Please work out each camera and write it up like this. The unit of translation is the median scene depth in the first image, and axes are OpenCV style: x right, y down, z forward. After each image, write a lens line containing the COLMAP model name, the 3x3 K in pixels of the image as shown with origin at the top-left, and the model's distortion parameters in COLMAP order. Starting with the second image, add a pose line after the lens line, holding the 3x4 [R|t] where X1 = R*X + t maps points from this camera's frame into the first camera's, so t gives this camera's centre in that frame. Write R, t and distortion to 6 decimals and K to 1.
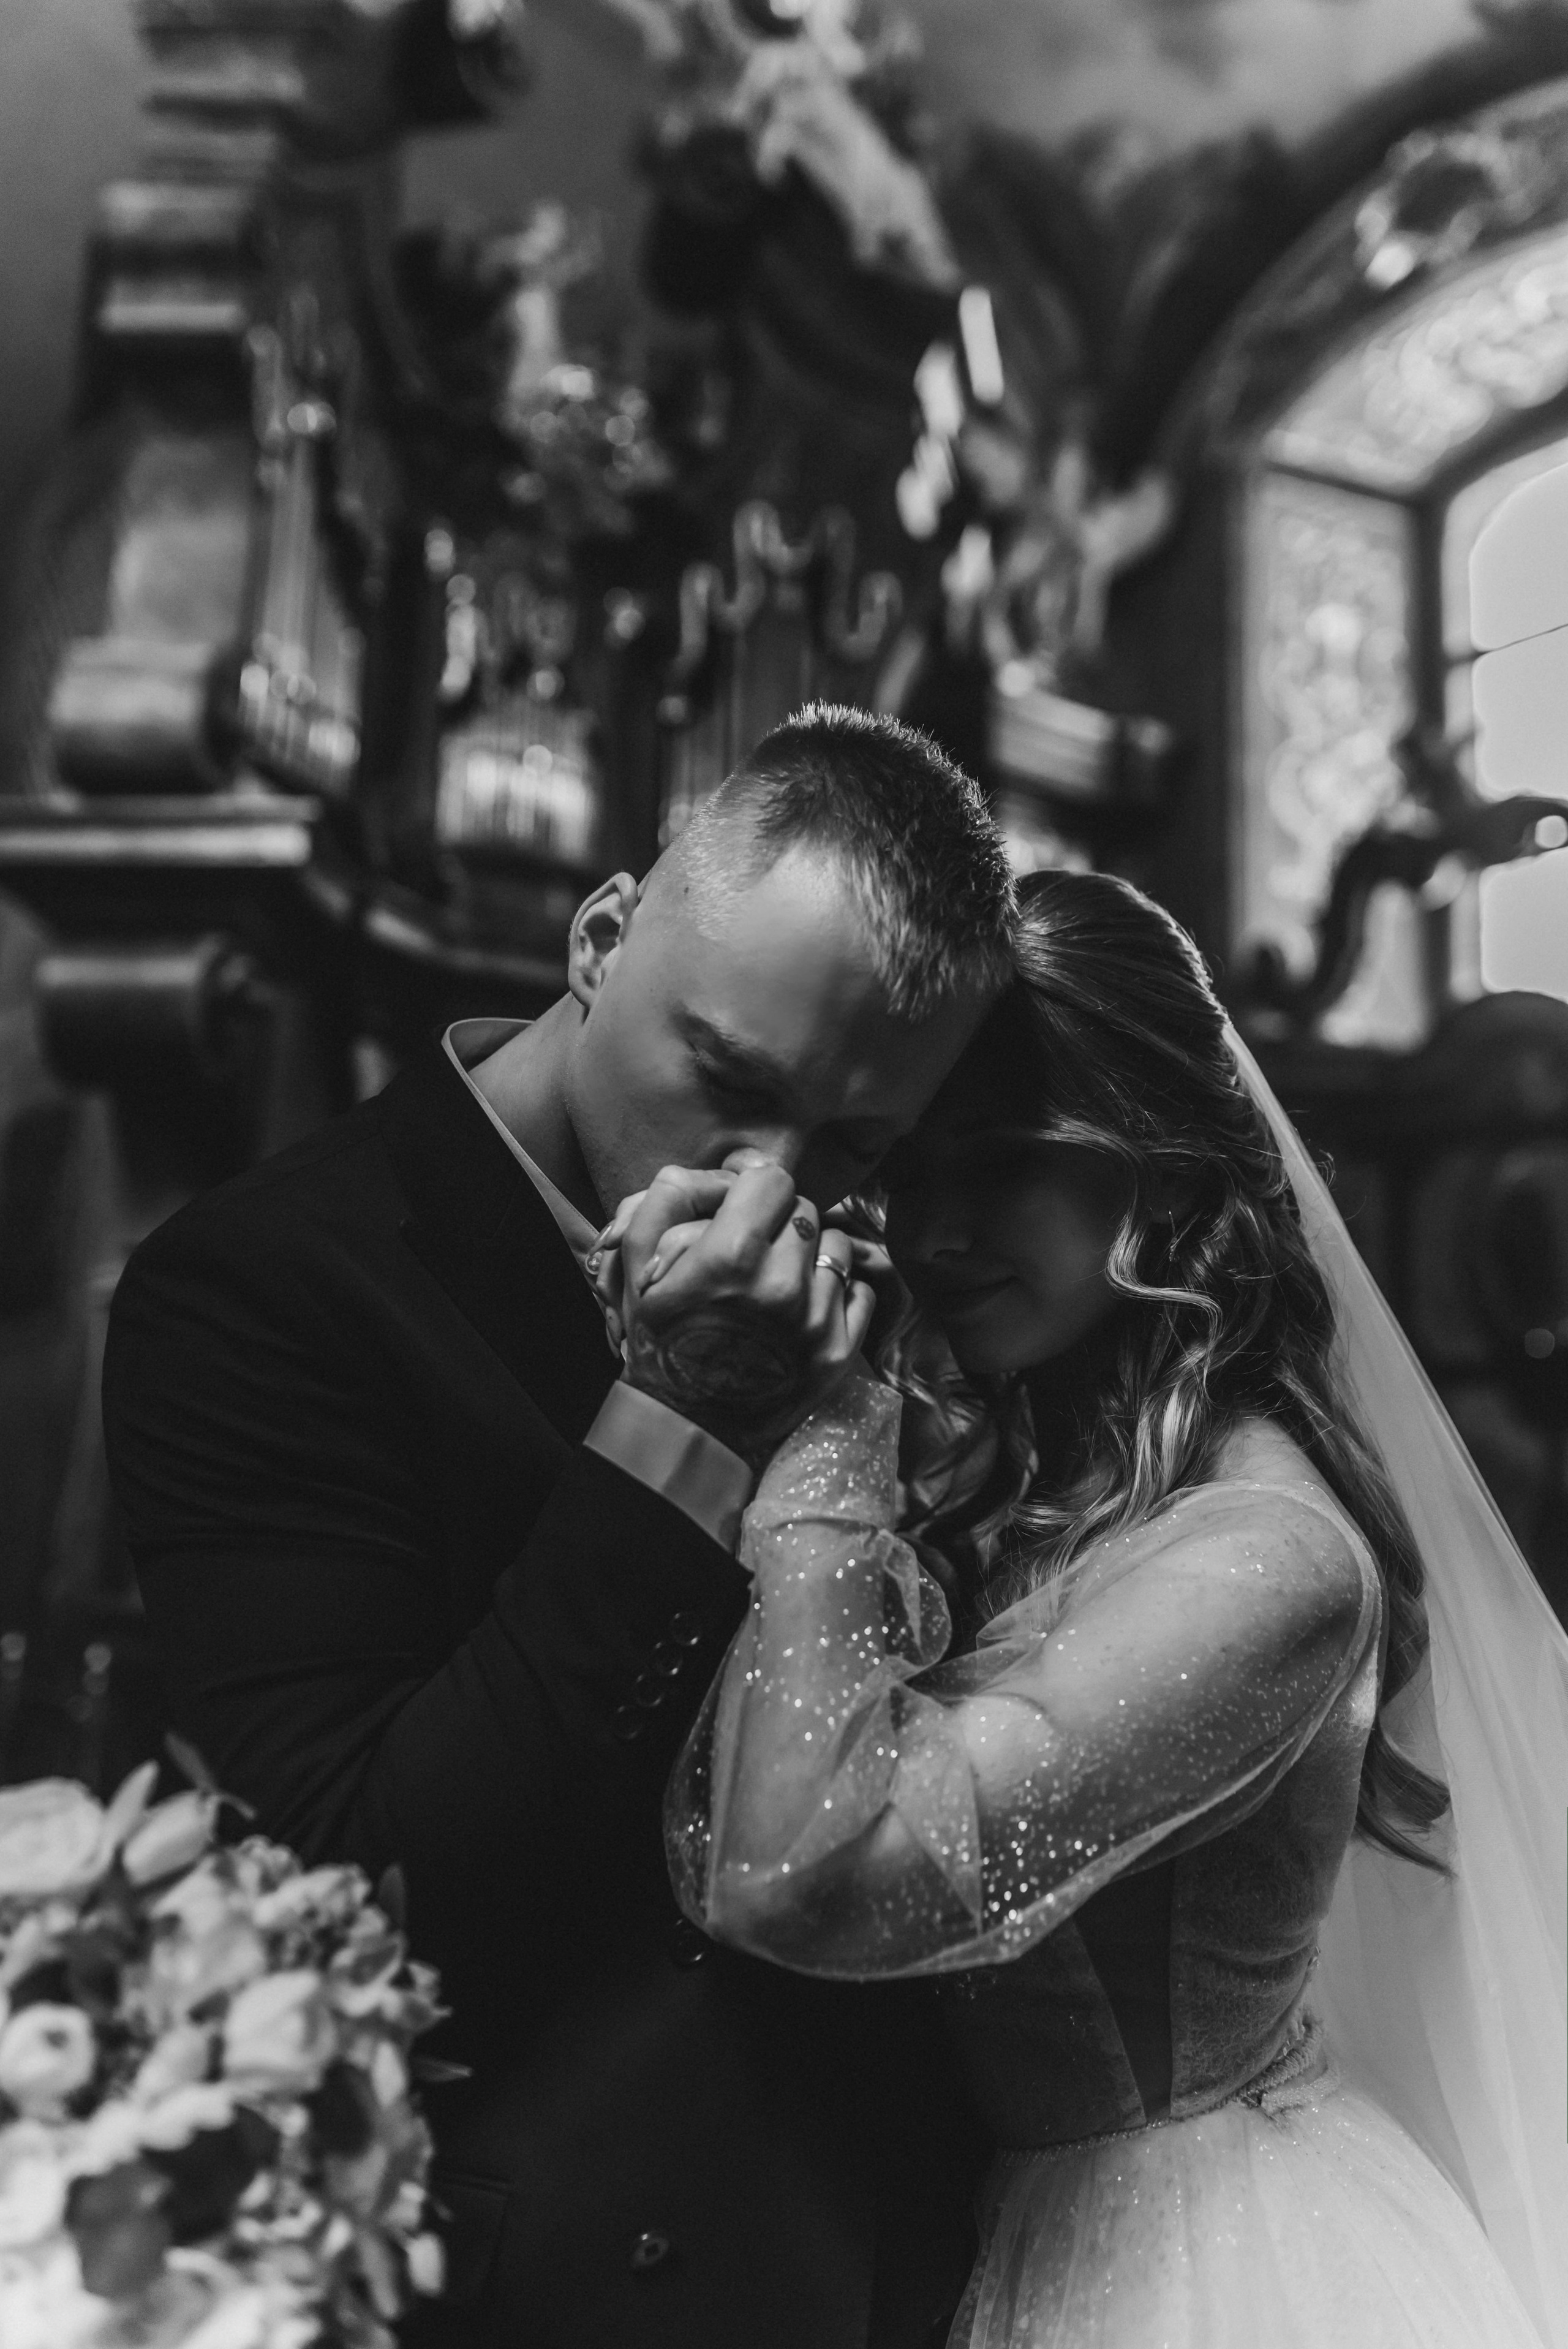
lens RADIAL K [[2255.4, 0, 774.3], [0, 2255.4, 1172.2], [0, 0, 1]] dist [-0.012851, -0.016586]
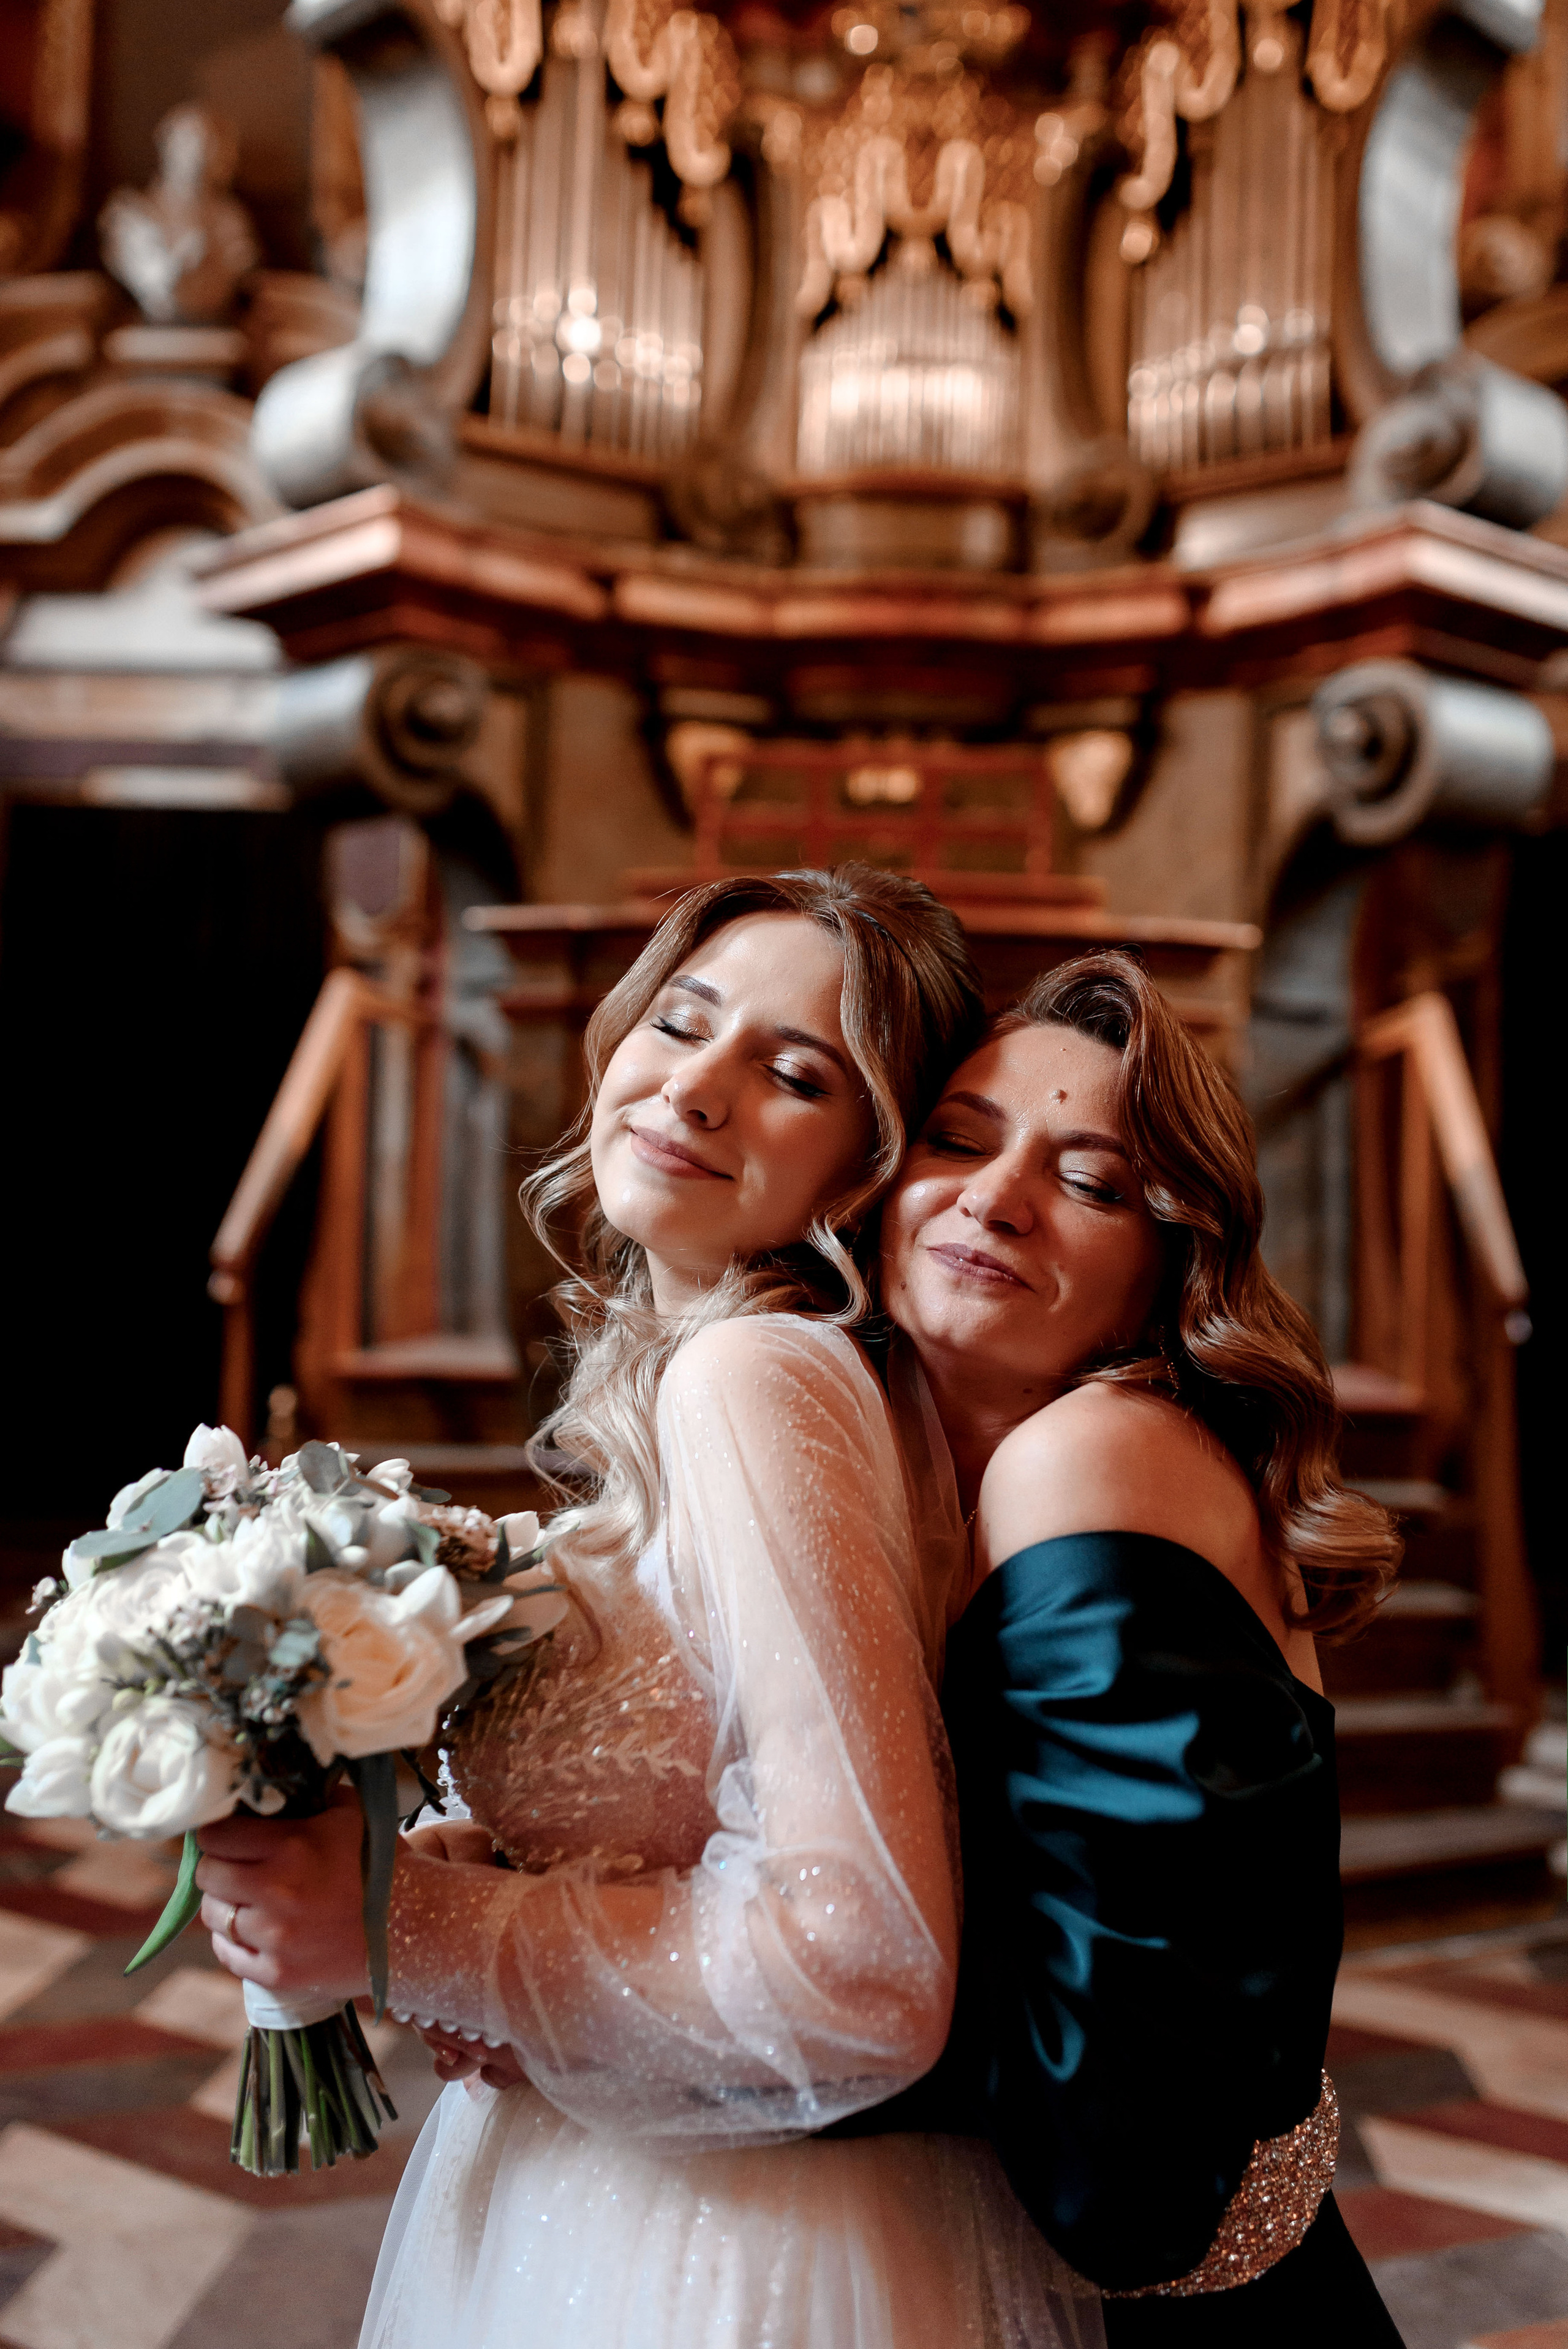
lens RADIAL K [[2472.5, 0, 778.6], [0, 2472.5, 1106.3], [0, 0, 1]] dist [-0.010297, 0.014889]
pose [[0.752342, -0.040766, -0.657511, 0.447156], [0.103429, 0.993015, 0.056779, 0.034743], [0.650603, -0.110723, 0.751303, 0.251837]]
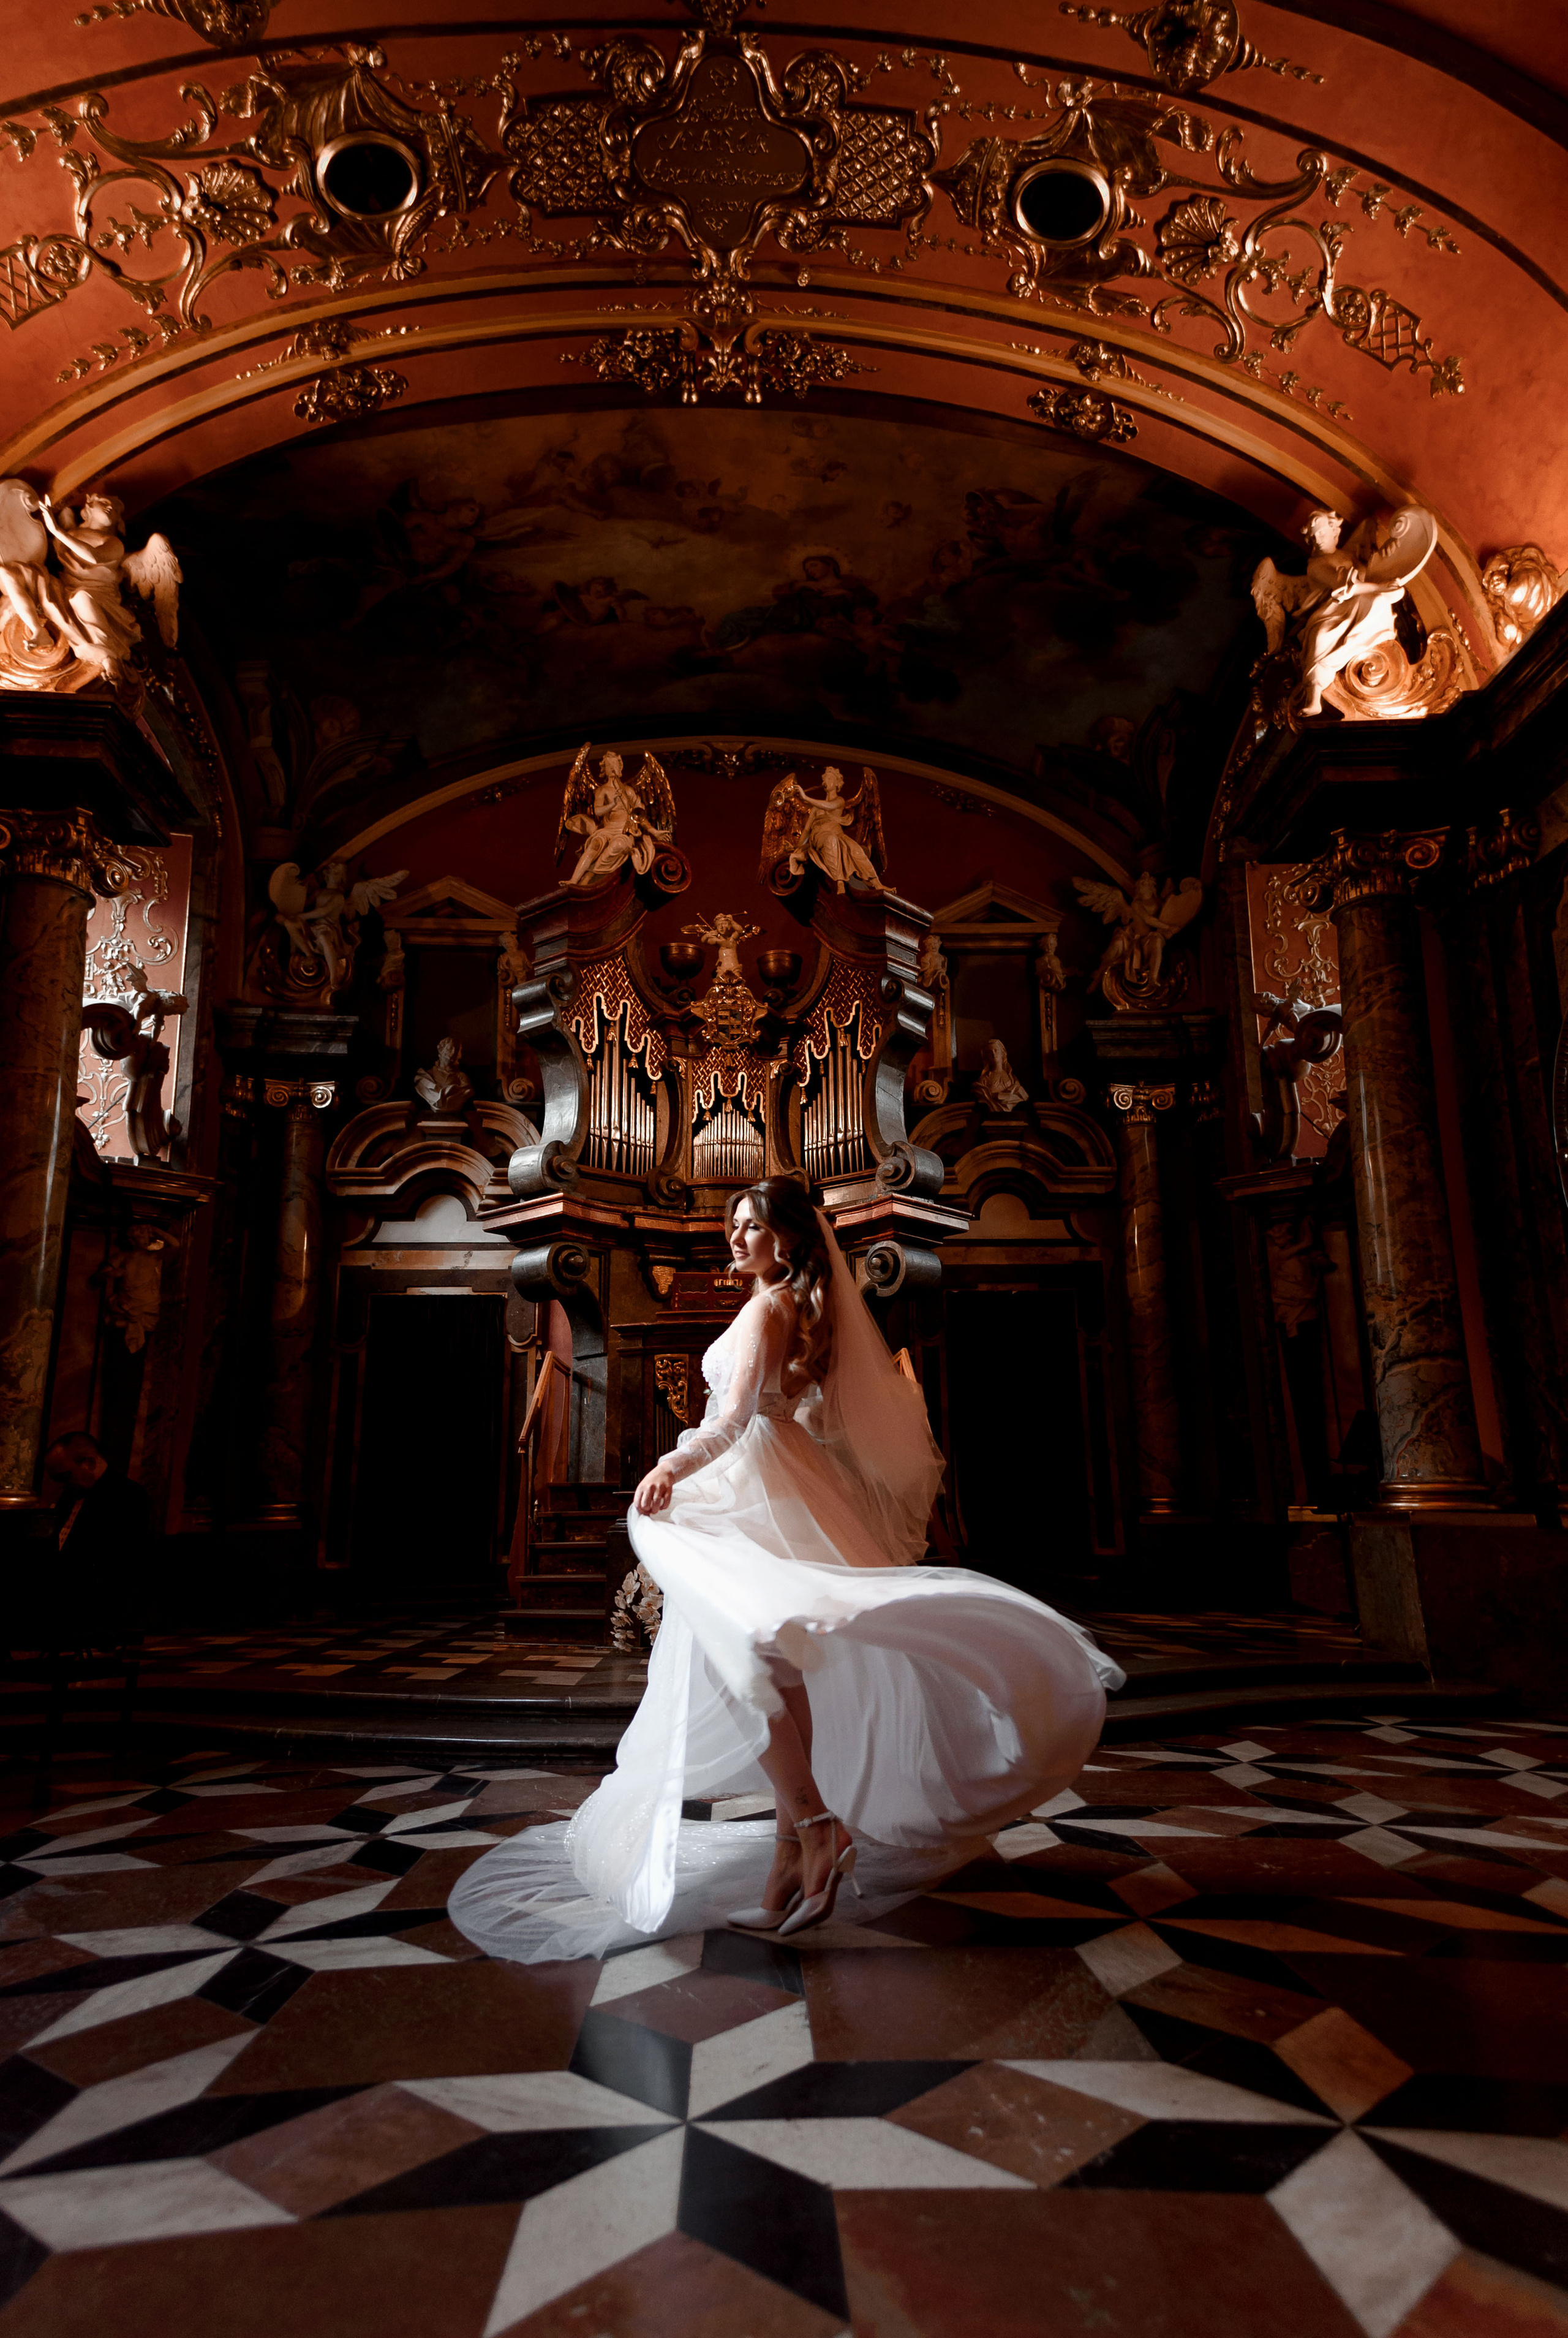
lens RADIAL K [[1302.3, 0, 775.3], [0, 1302.3, 1234.0], [0, 0, 1]] dist [0.113860, 0.051183]
pose [[0.816587, -0.164302, -0.553346, 0.714162], [0.135172, 0.986409, -0.093413, 0.059600], [0.561173, 0.001483, 0.827697, -0.158012]]
